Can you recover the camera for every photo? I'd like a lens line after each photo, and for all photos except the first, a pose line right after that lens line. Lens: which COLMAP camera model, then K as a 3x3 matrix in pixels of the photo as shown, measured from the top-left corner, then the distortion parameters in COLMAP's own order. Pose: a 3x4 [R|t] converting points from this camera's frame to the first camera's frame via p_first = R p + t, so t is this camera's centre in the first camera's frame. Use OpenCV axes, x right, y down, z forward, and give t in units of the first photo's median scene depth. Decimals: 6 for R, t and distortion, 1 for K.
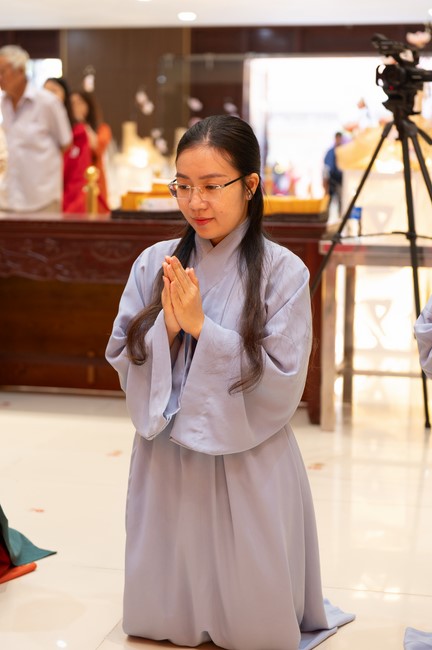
lens RADIAL K [[1286.2, 0, 215.3], [0, 1286.2, 323.2], [0, 0, 1]] dist [-0.054542, 0.000000]
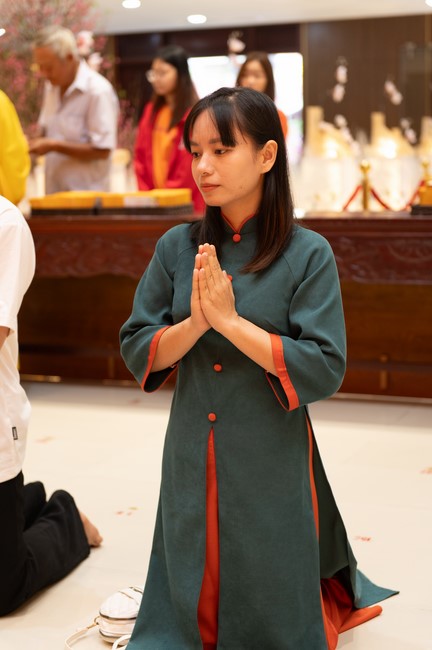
lens RADIAL K [[1252.8, 0, 215.5], [0, 1252.8, 325.7], [0, 0, 1]] dist [-0.045187, 0.000000]
pose [[0.984723, -0.007279, -0.173975, -0.063191], [0.009311, 0.999898, 0.010870, -0.012104], [0.173878, -0.012324, 0.984690, 0.078274]]
